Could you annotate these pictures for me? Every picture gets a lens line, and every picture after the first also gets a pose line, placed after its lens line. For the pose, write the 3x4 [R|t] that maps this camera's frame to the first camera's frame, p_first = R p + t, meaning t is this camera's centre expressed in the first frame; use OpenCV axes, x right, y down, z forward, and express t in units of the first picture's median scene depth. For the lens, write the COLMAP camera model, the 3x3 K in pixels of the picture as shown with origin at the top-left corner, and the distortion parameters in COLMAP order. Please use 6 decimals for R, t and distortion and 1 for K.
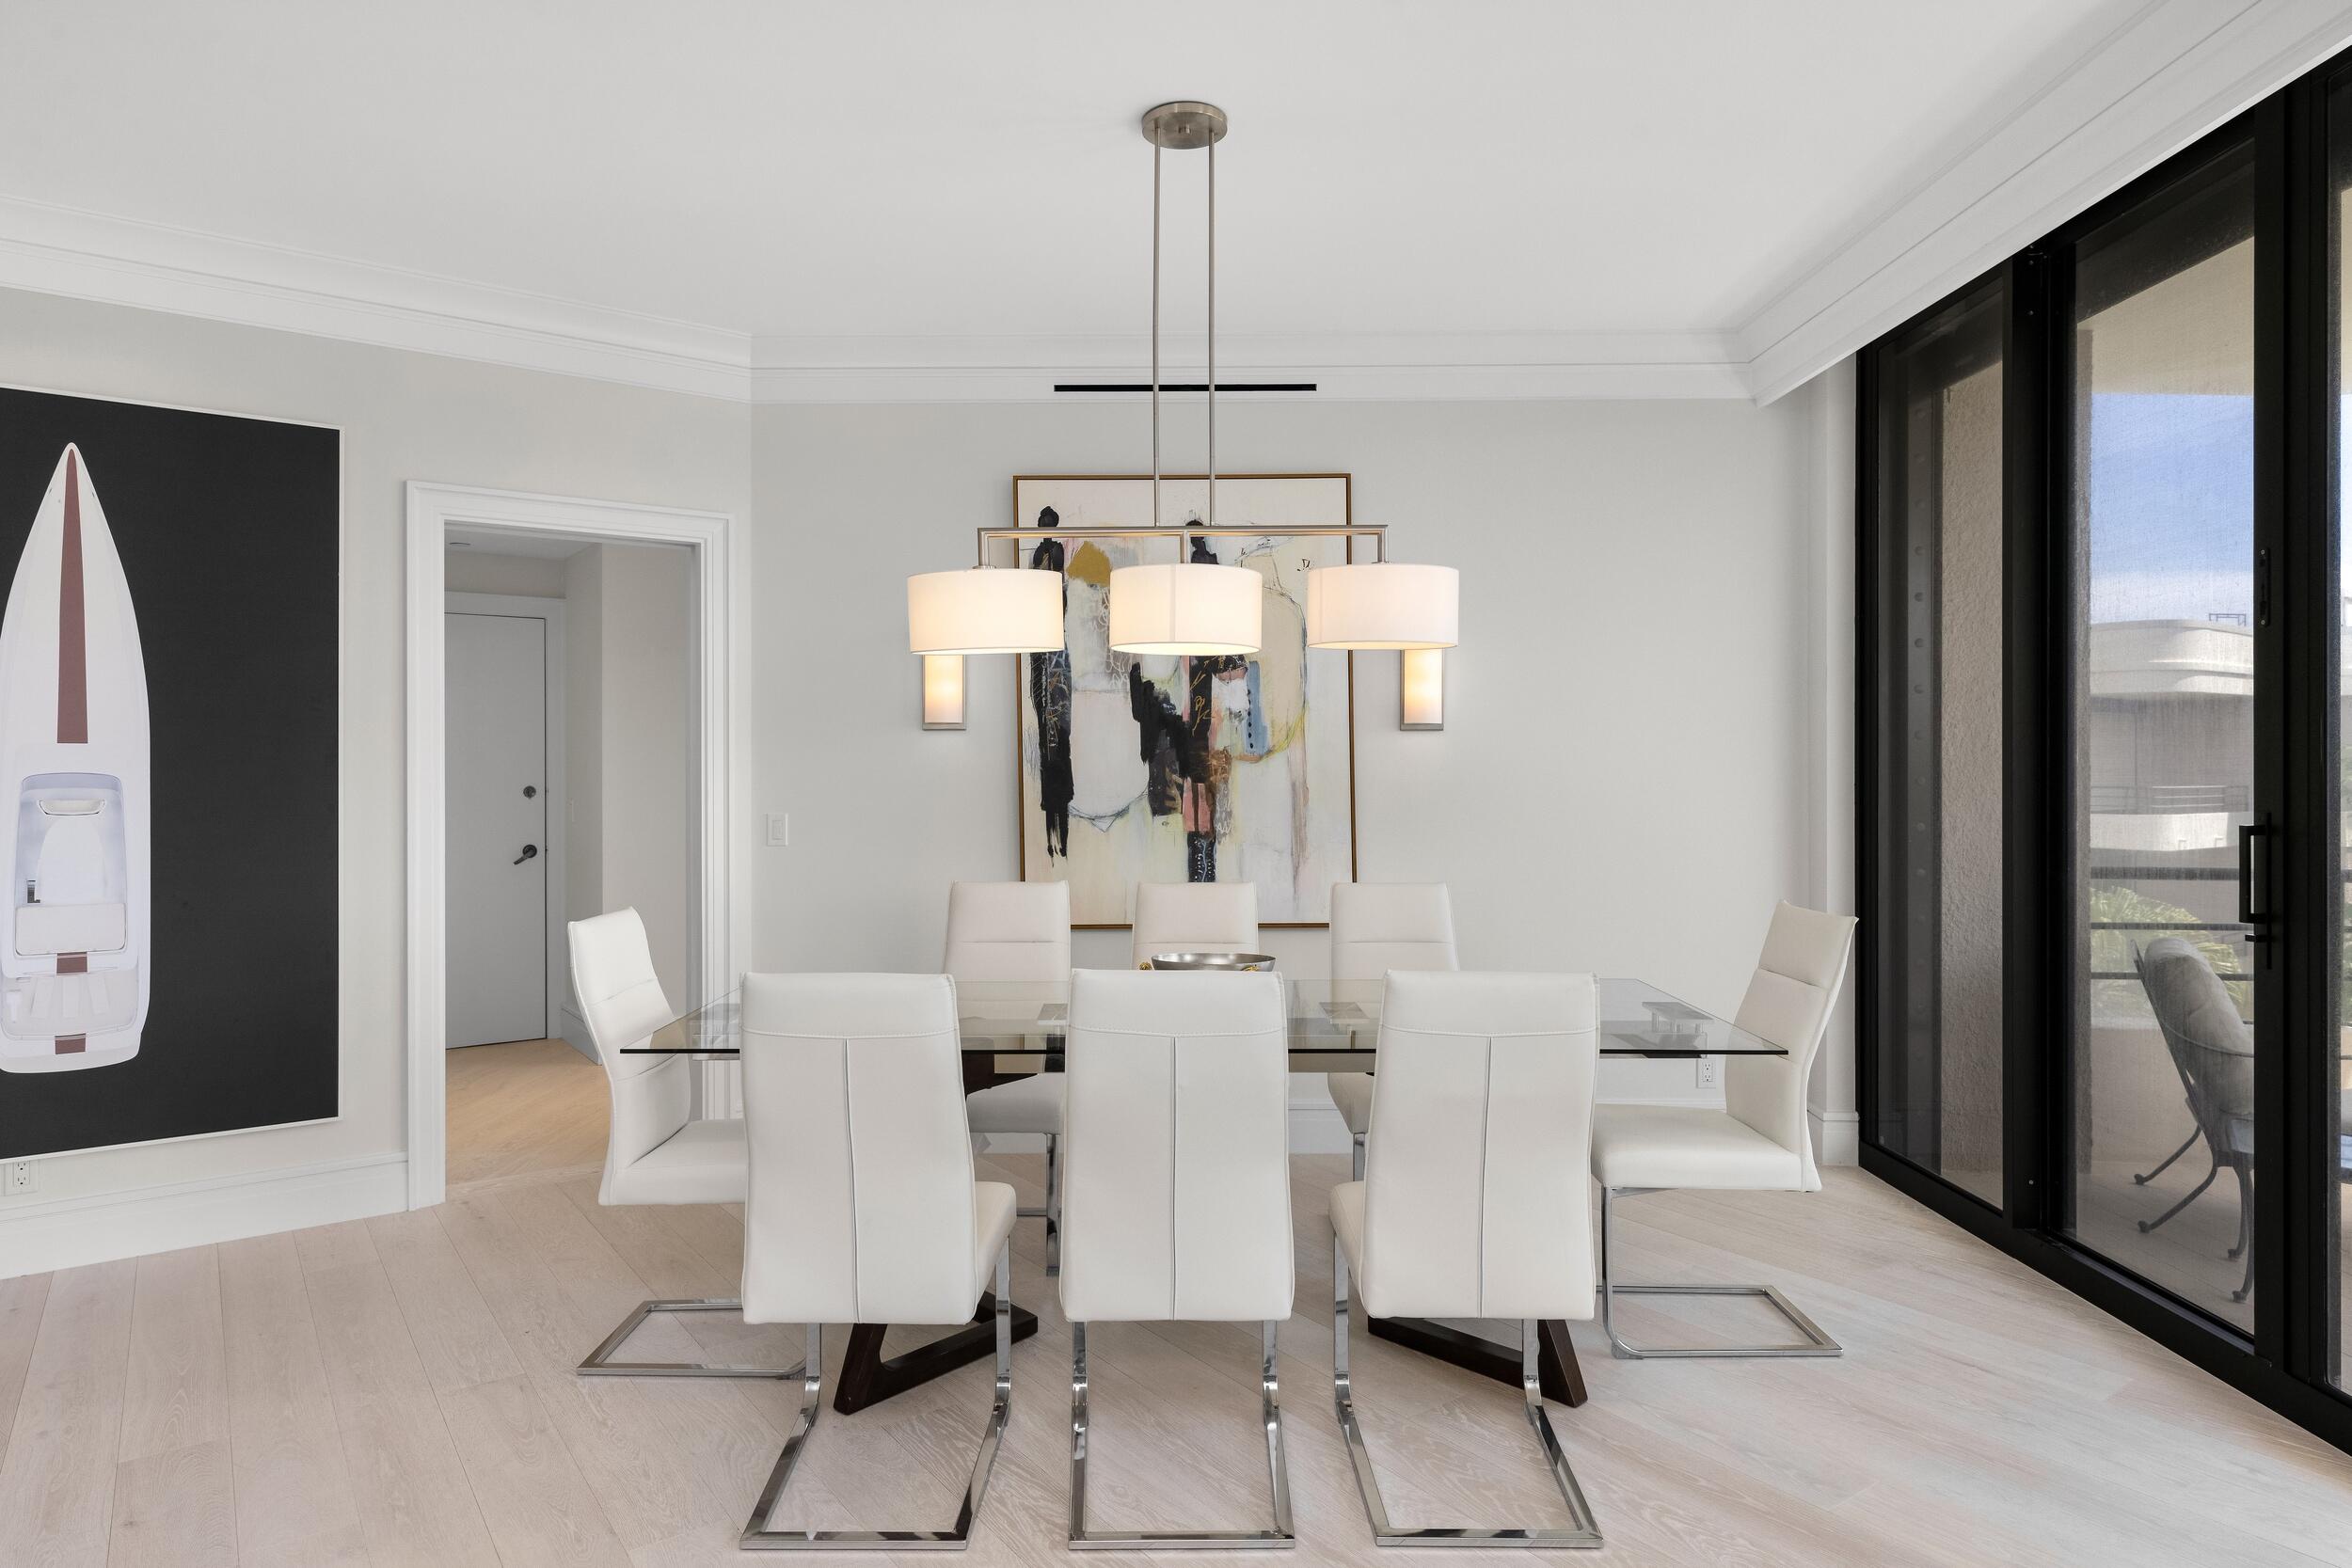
lens RADIAL K [[1396.0, 0, 1199.6], [0, 1396.0, 762.6], [0, 0, 1]] dist [0.005045, 0.000053]
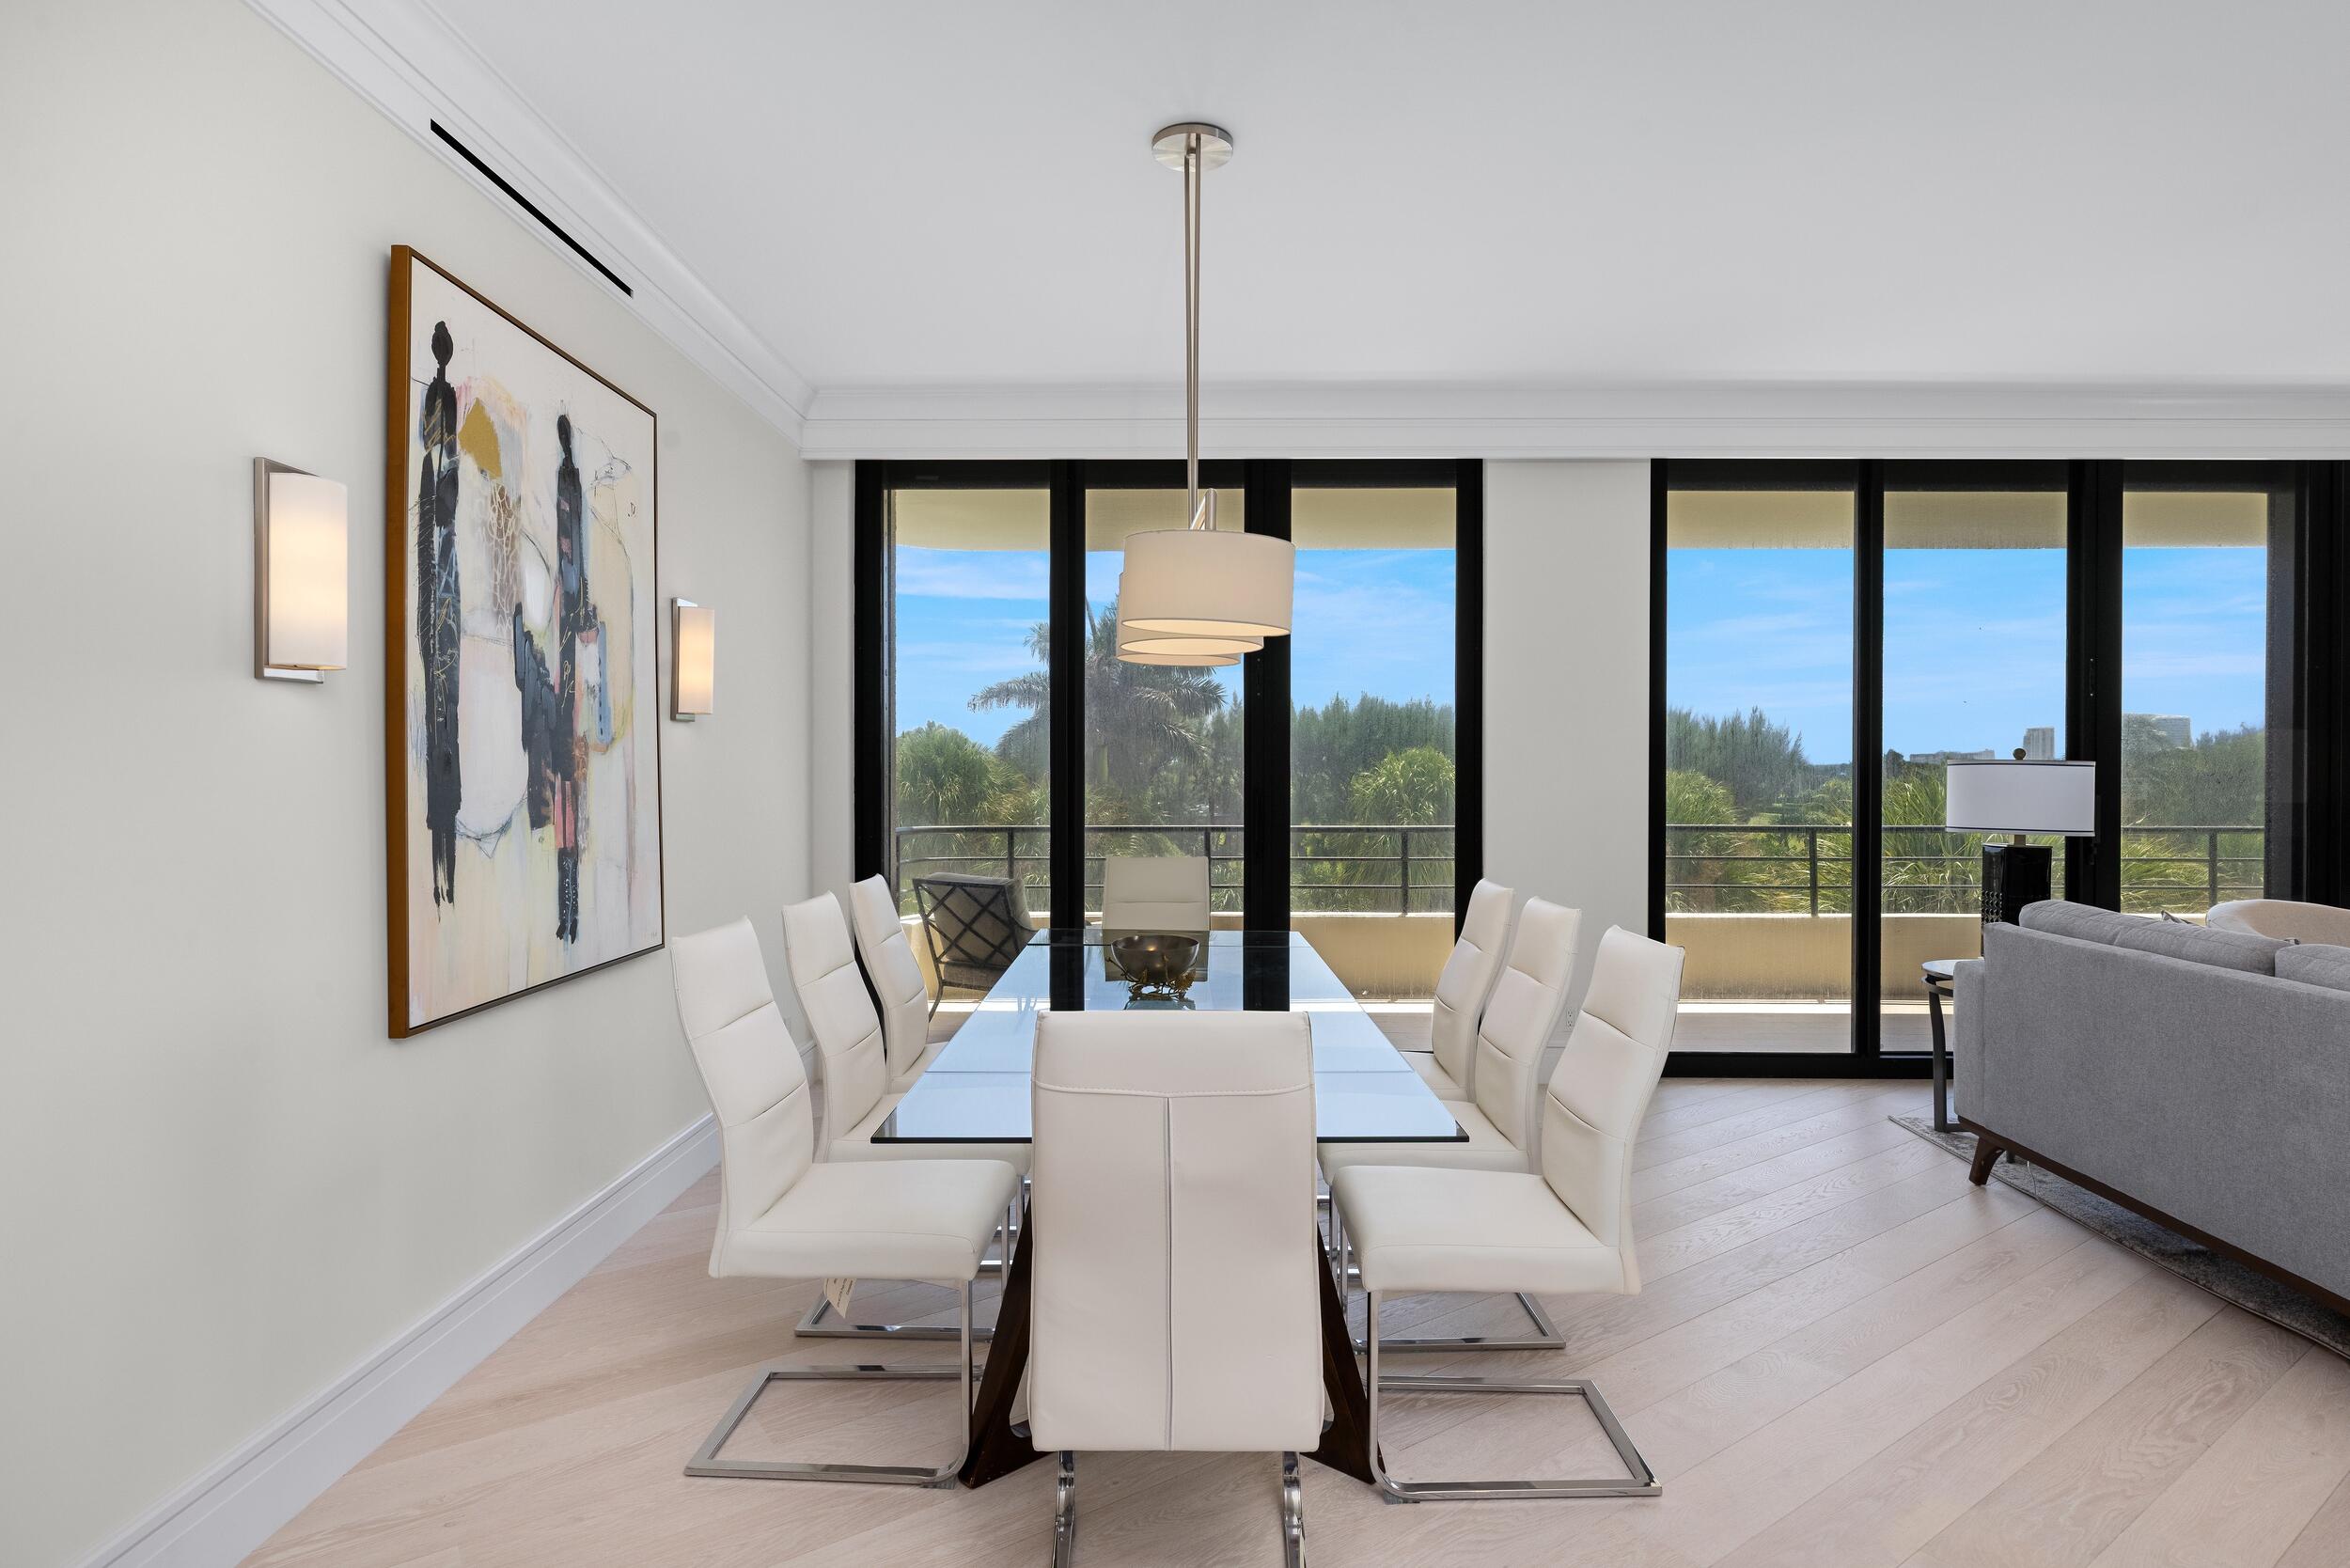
lens RADIAL K [[1200.1, 0, 1174.0], [0, 1200.1, 765.6], [0, 0, 1]] dist [0.025231, 0.000110]
pose [[0.024400, 0.003668, 0.999696, -0.619095], [-0.000966, 0.999993, -0.003646, 0.008790], [-0.999702, -0.000877, 0.024404, 0.670071]]
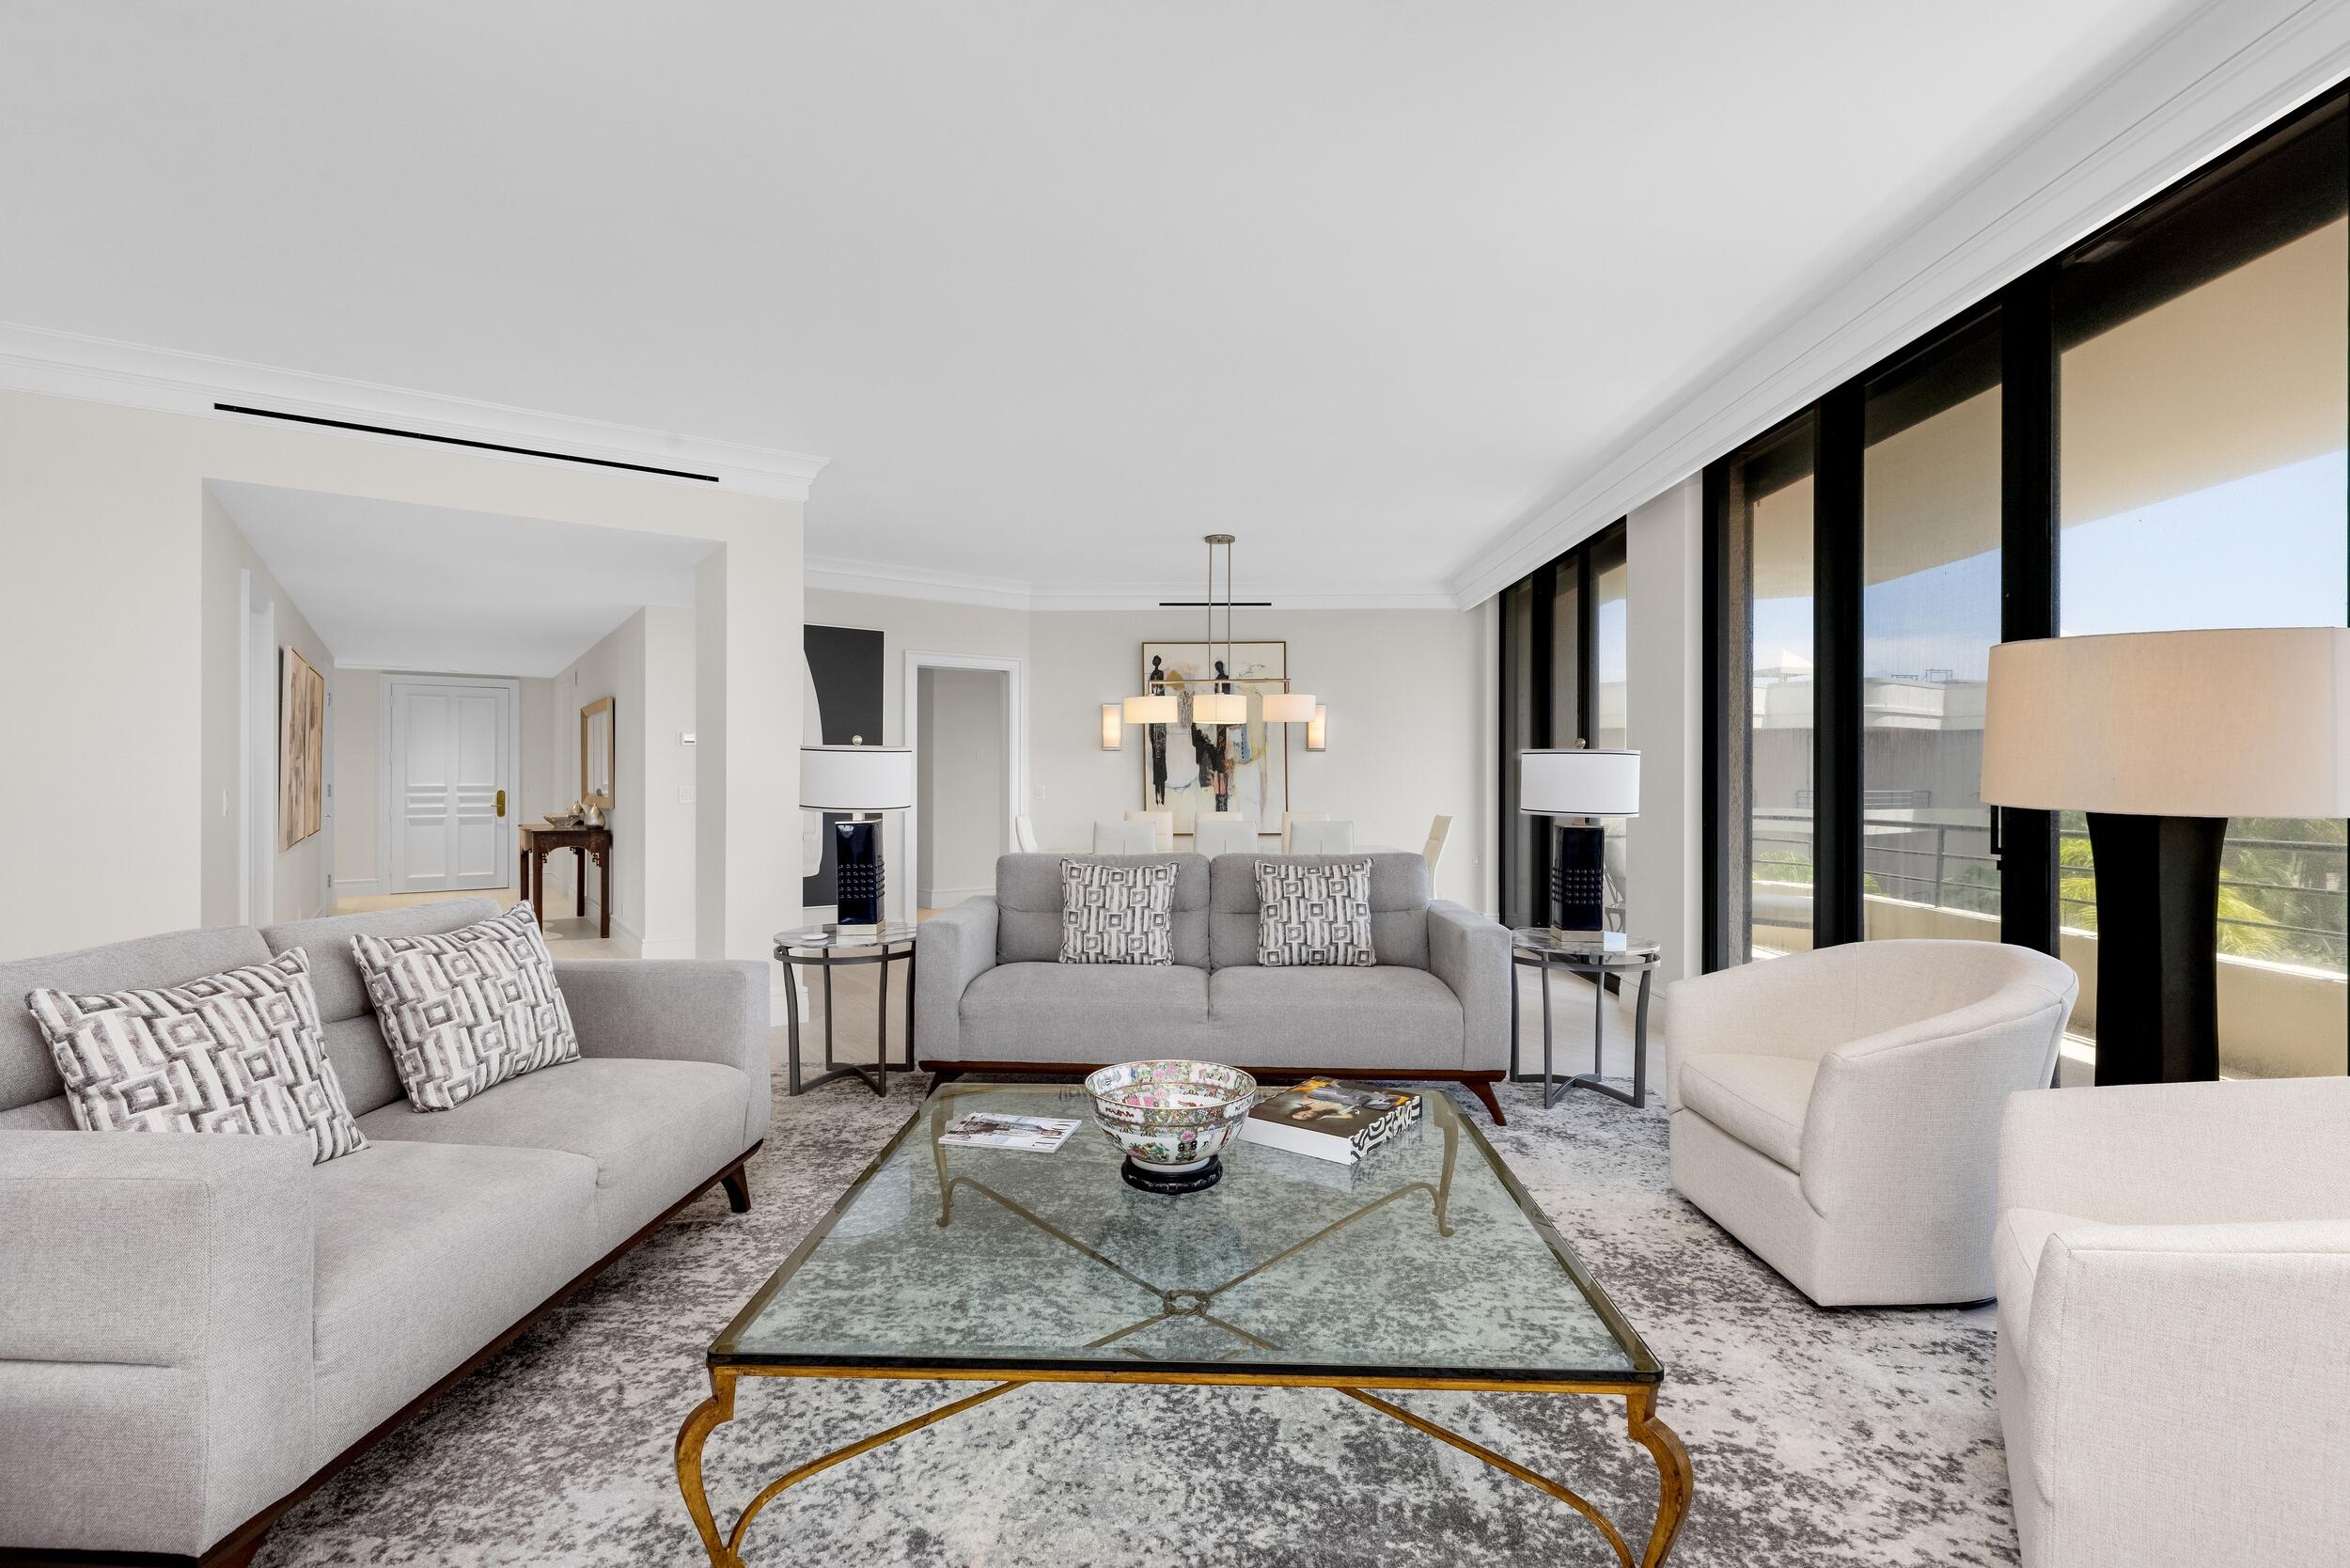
lens RADIAL K [[1079.5, 0, 1193.0], [0, 1079.5, 778.7], [0, 0, 1]] dist [0.002752, 0.001670]
pose [[0.999965, 0.003306, -0.007747, -0.032703], [-0.003304, 0.999995, 0.000283, 0.023404], [0.007748, -0.000257, 0.999970, -0.811049]]
